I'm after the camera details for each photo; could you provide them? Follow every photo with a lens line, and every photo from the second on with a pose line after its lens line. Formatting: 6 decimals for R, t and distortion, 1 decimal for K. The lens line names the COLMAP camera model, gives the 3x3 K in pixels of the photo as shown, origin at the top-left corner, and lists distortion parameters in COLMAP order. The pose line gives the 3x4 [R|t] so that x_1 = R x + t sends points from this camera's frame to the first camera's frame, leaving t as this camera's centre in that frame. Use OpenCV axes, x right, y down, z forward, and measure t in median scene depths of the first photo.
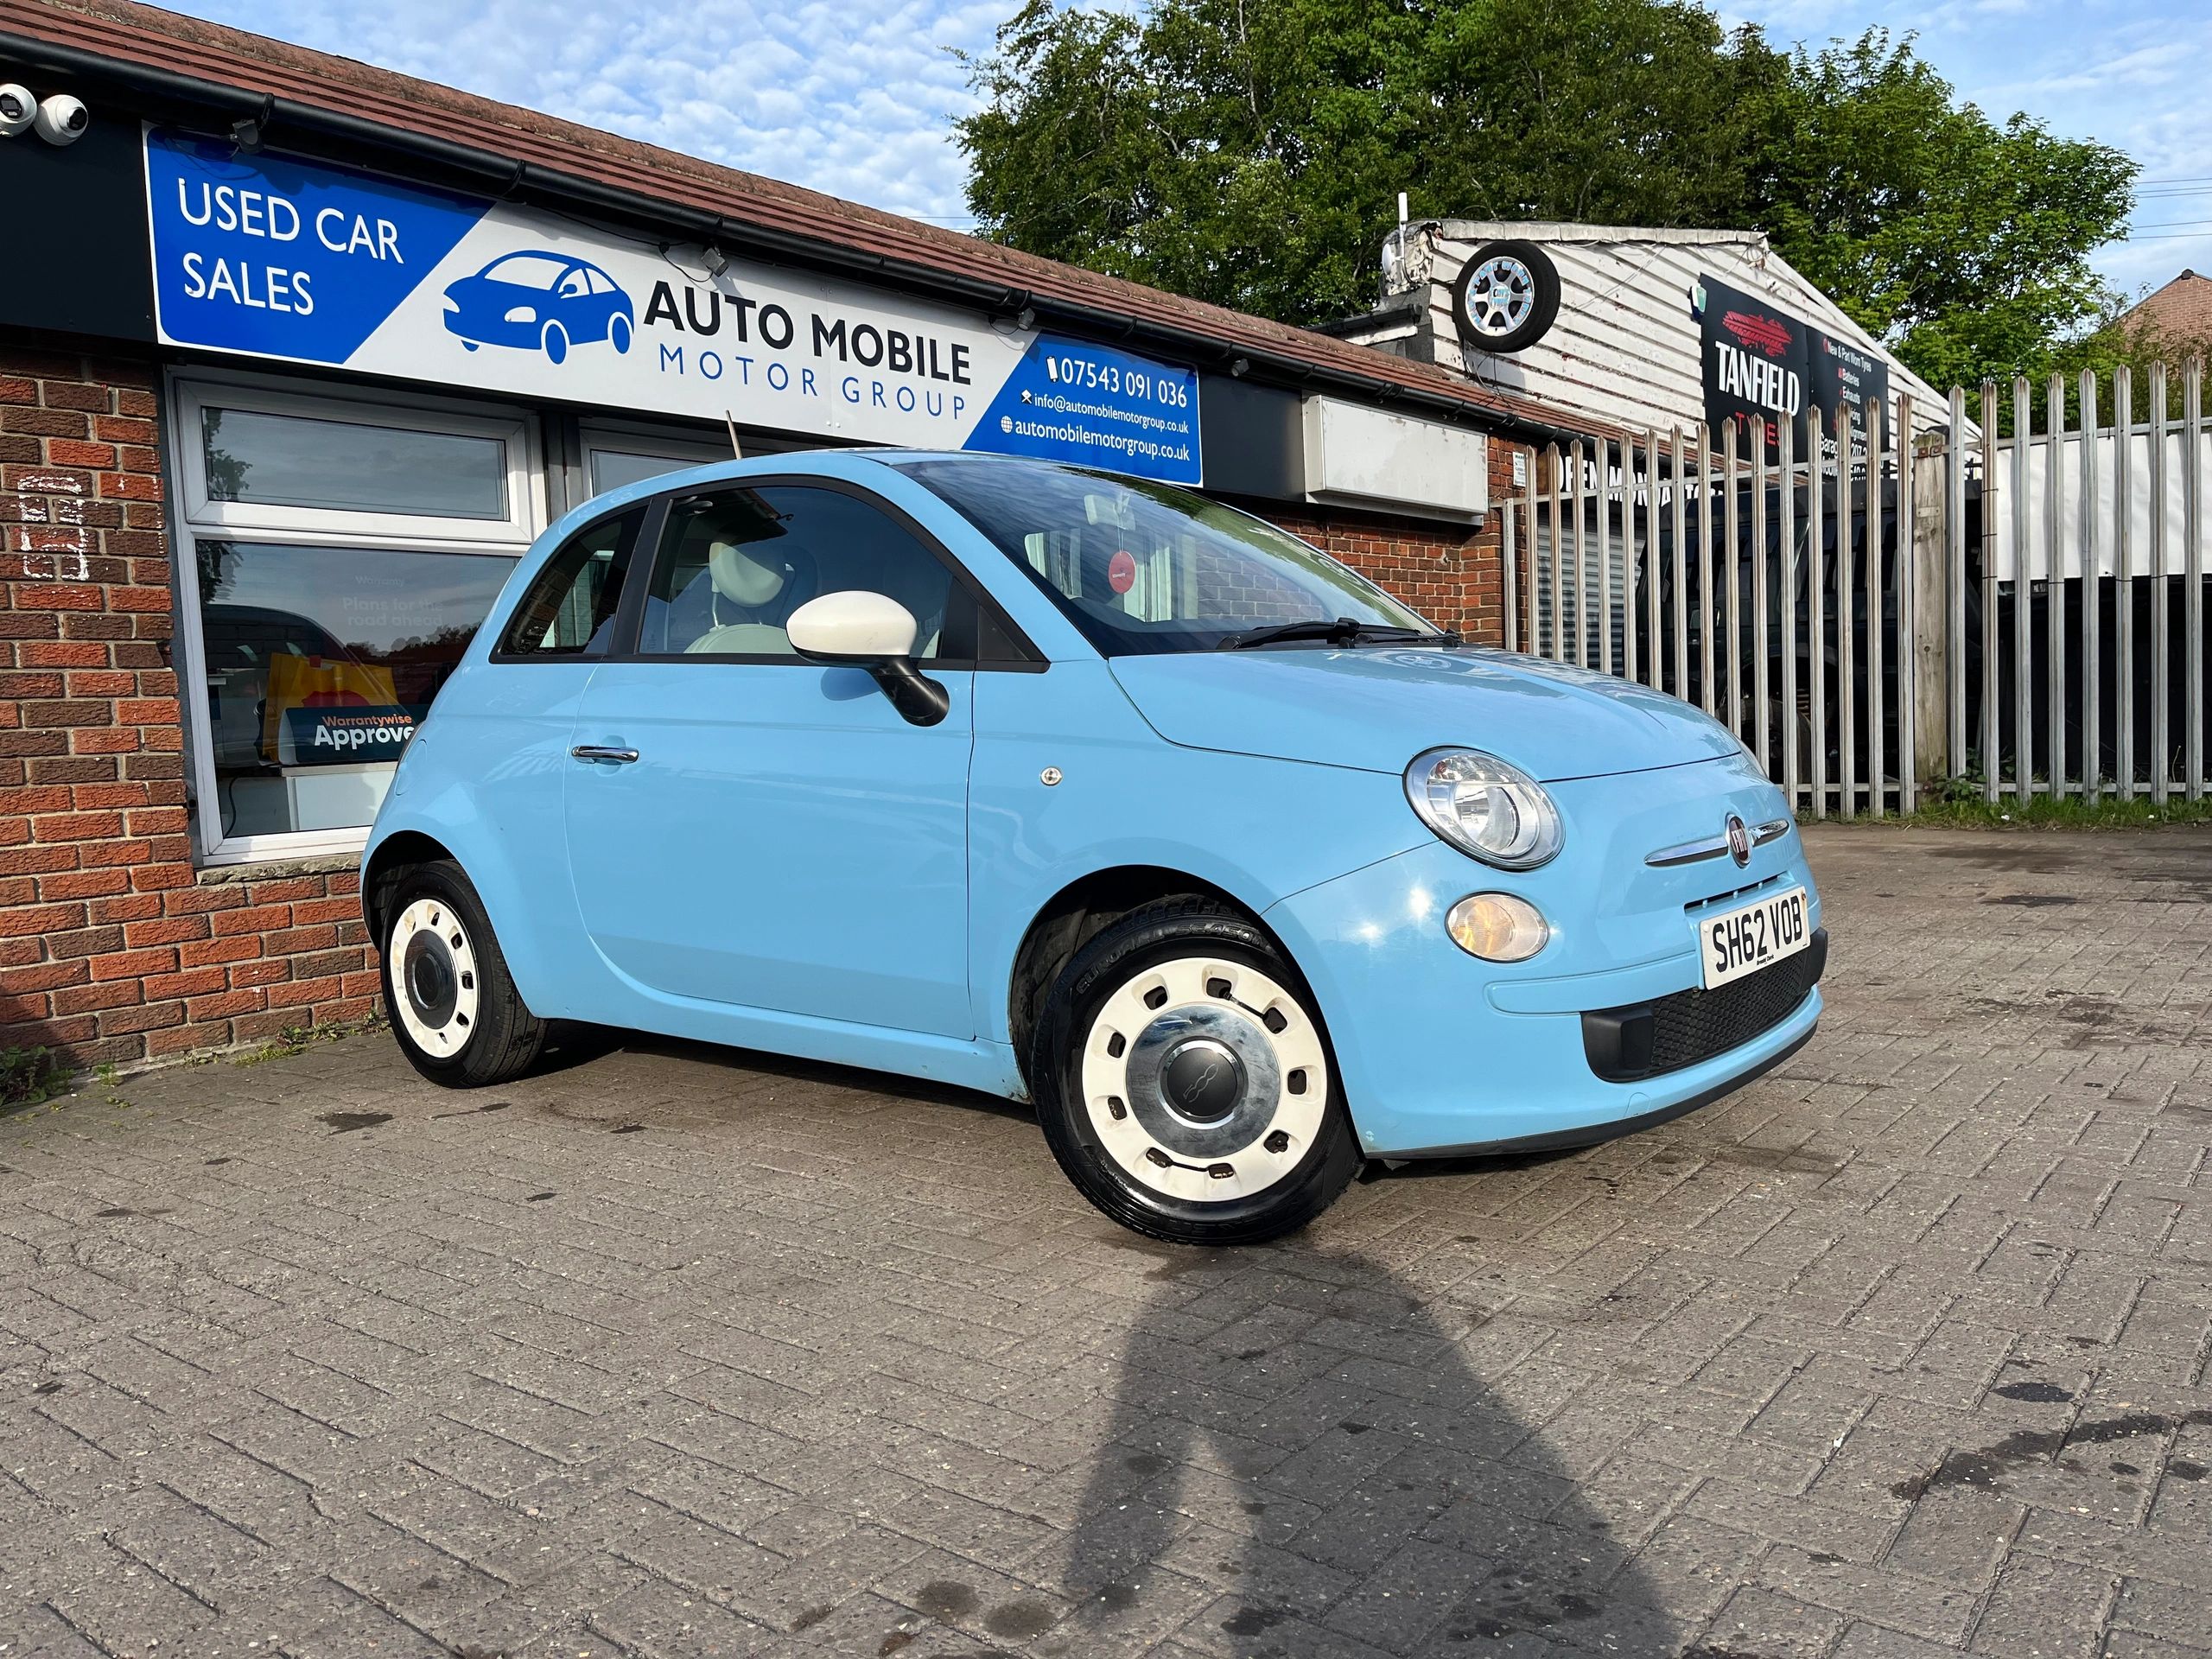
lens RADIAL K [[1675.3, 0, 1092.5], [0, 1675.3, 838.0], [0, 0, 1]] dist [0.054669, -0.072047]
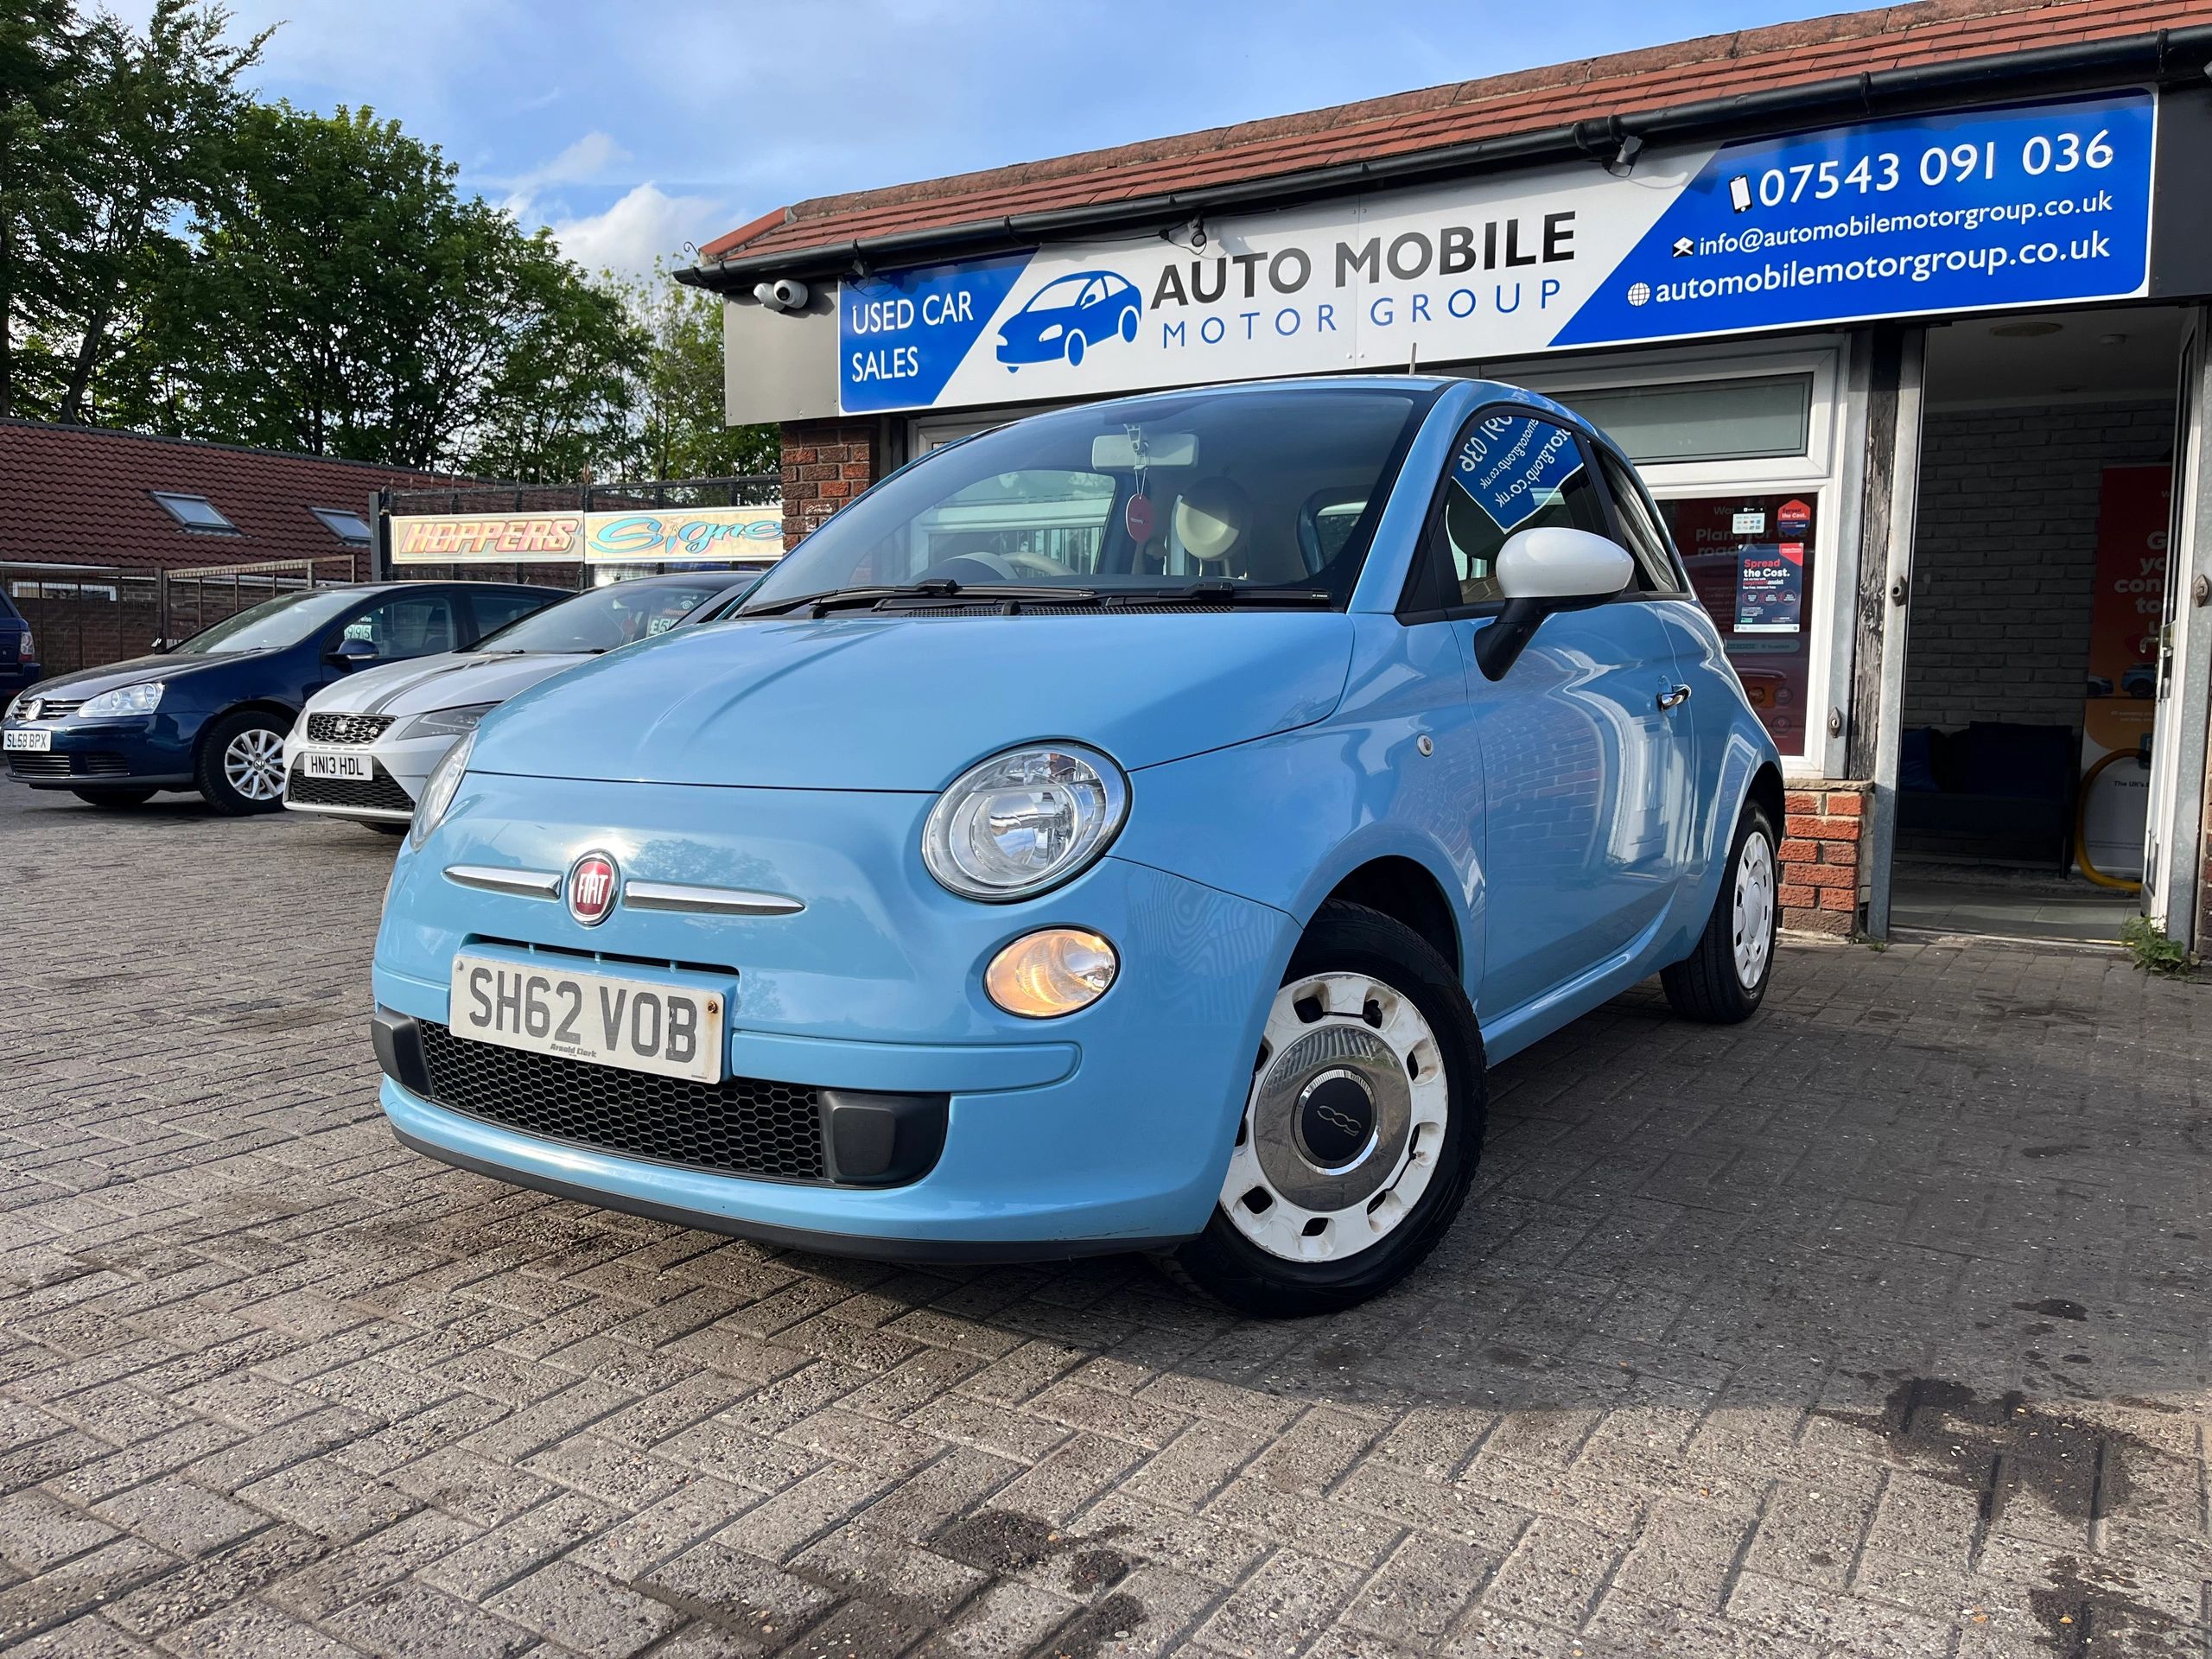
lens RADIAL K [[1675.3, 0, 1111.3], [0, 1675.3, 830.9], [0, 0, 1]] dist [0.054669, -0.072047]
pose [[0.123722, 0.142791, -0.981990, 0.732282], [-0.085840, 0.987423, 0.132766, -0.089772], [0.988597, 0.067868, 0.134423, 0.701243]]
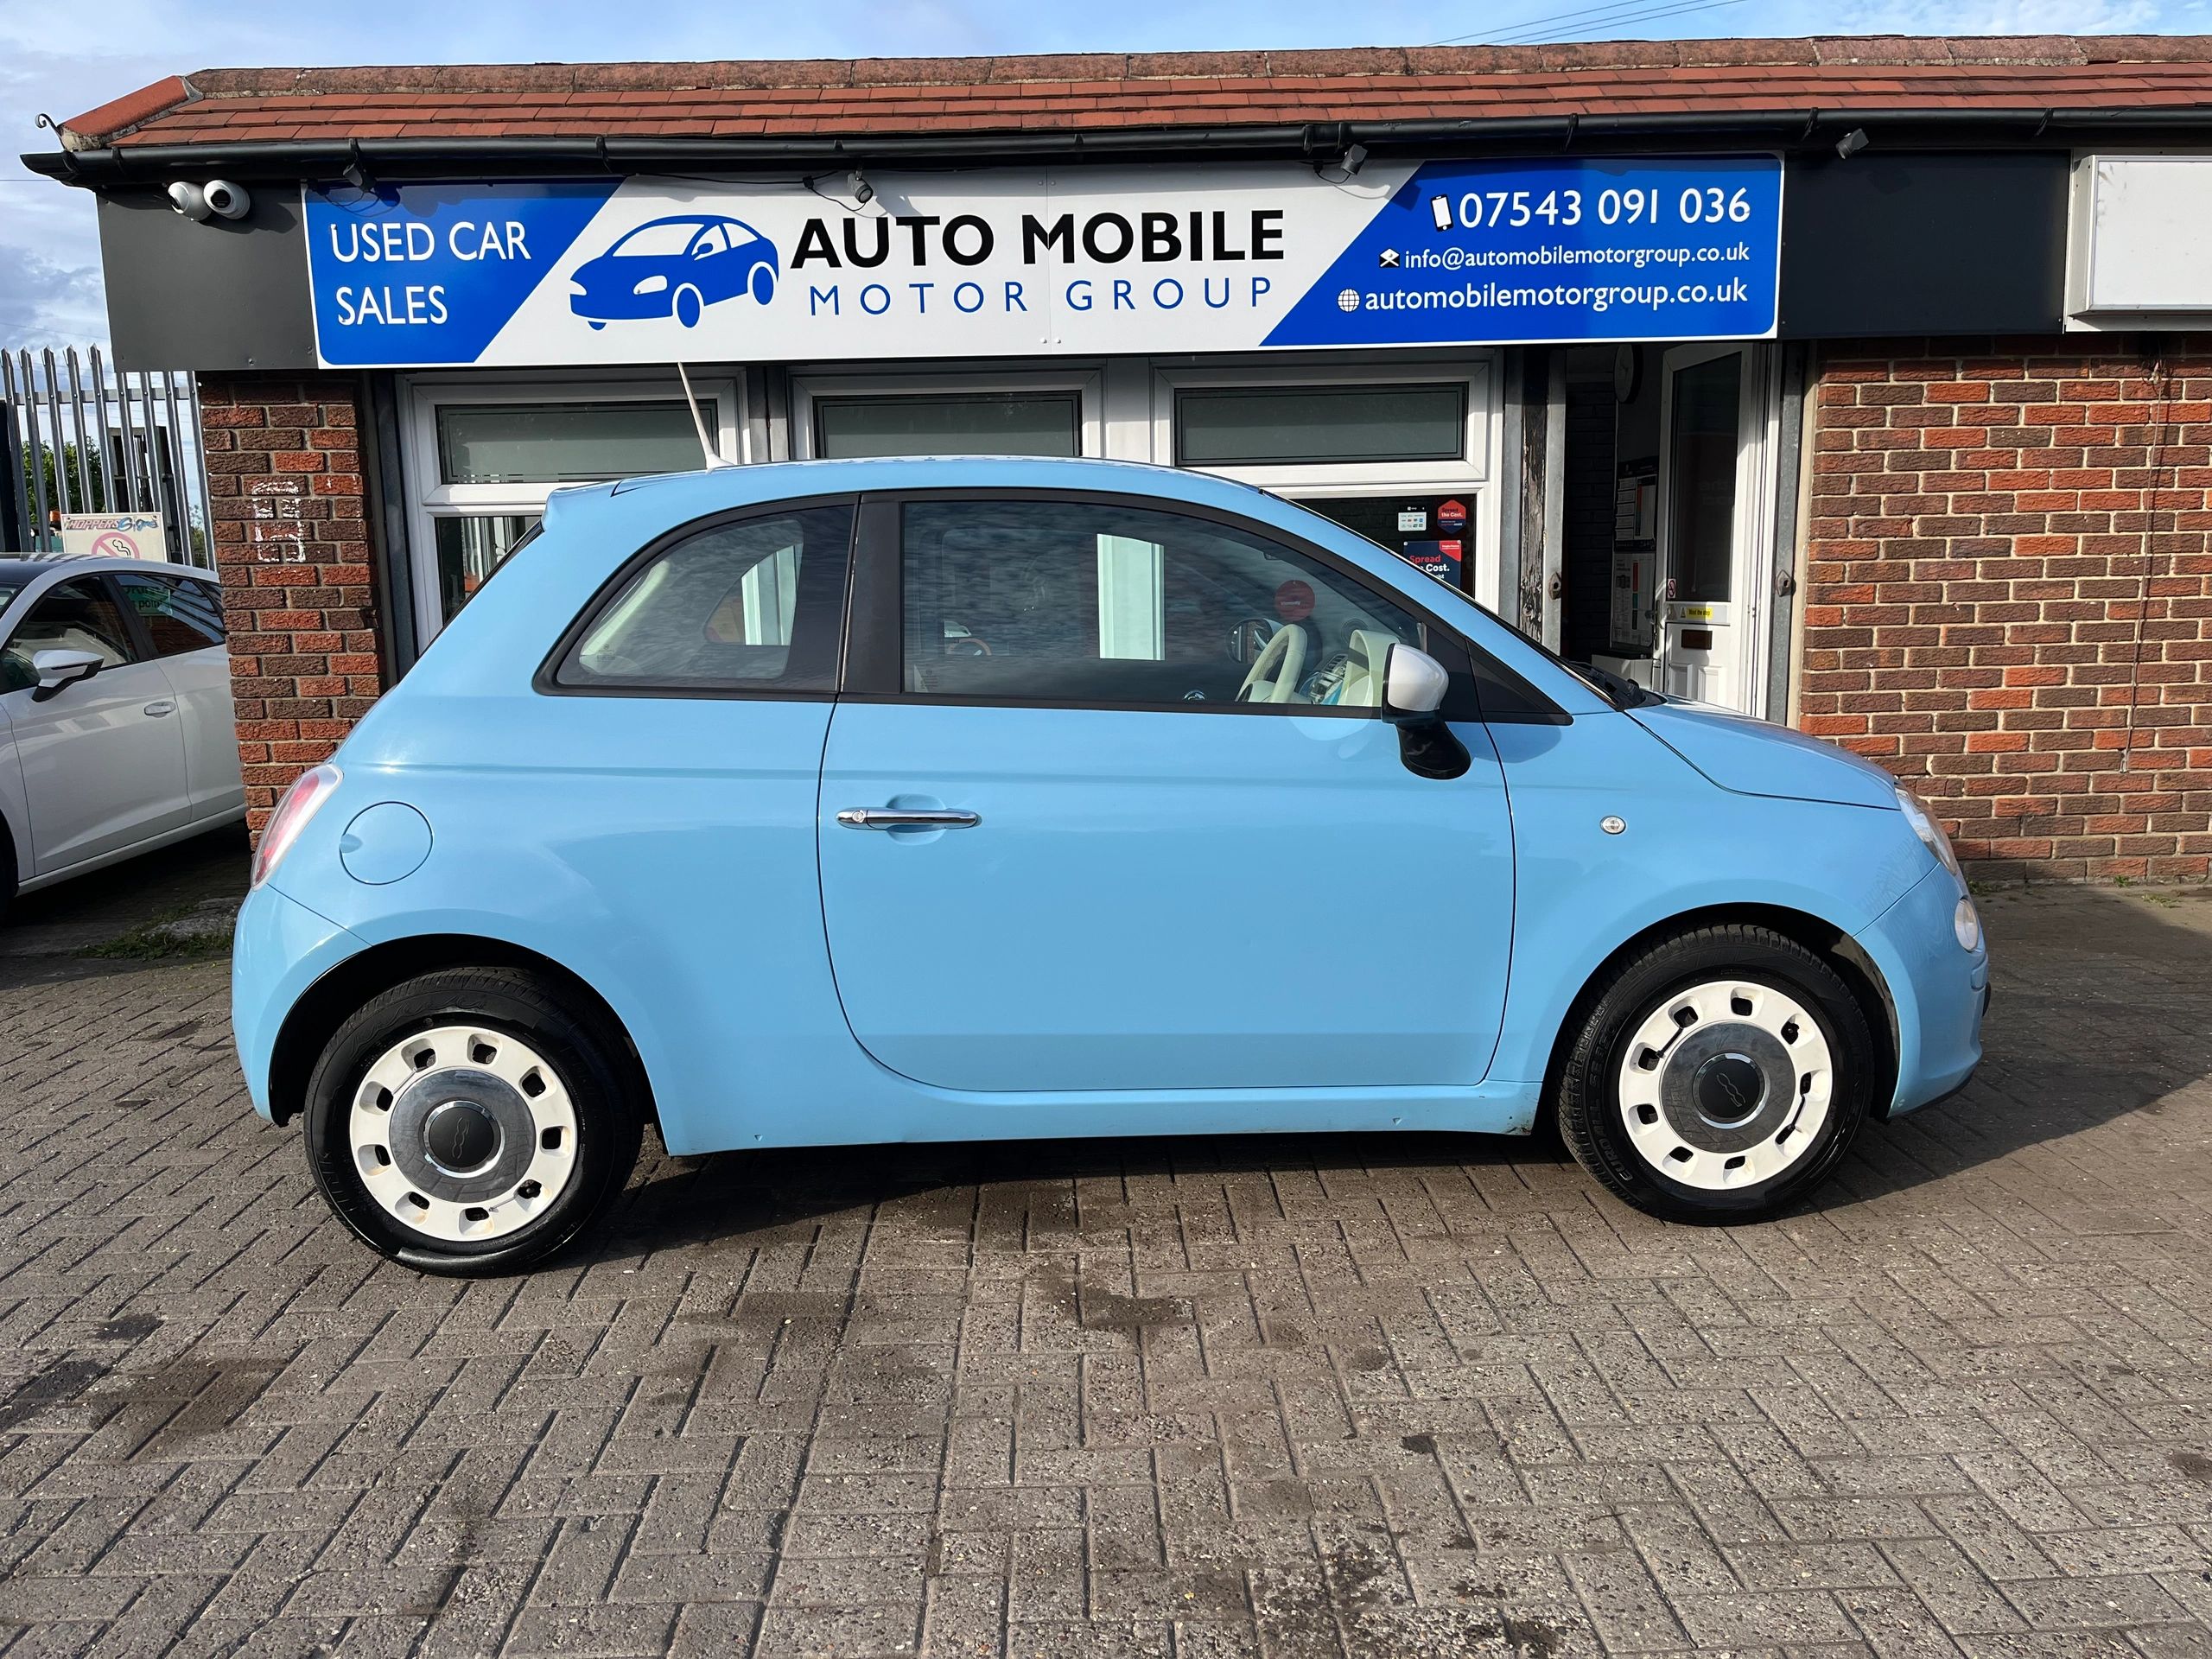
lens RADIAL K [[1675.3, 0, 1094.4], [0, 1675.3, 830.3], [0, 0, 1]] dist [0.054669, -0.072047]
pose [[0.641333, 0.148645, -0.752726, 0.515943], [-0.060107, 0.987773, 0.143849, -0.112651], [0.764905, -0.047011, 0.642425, 0.410786]]
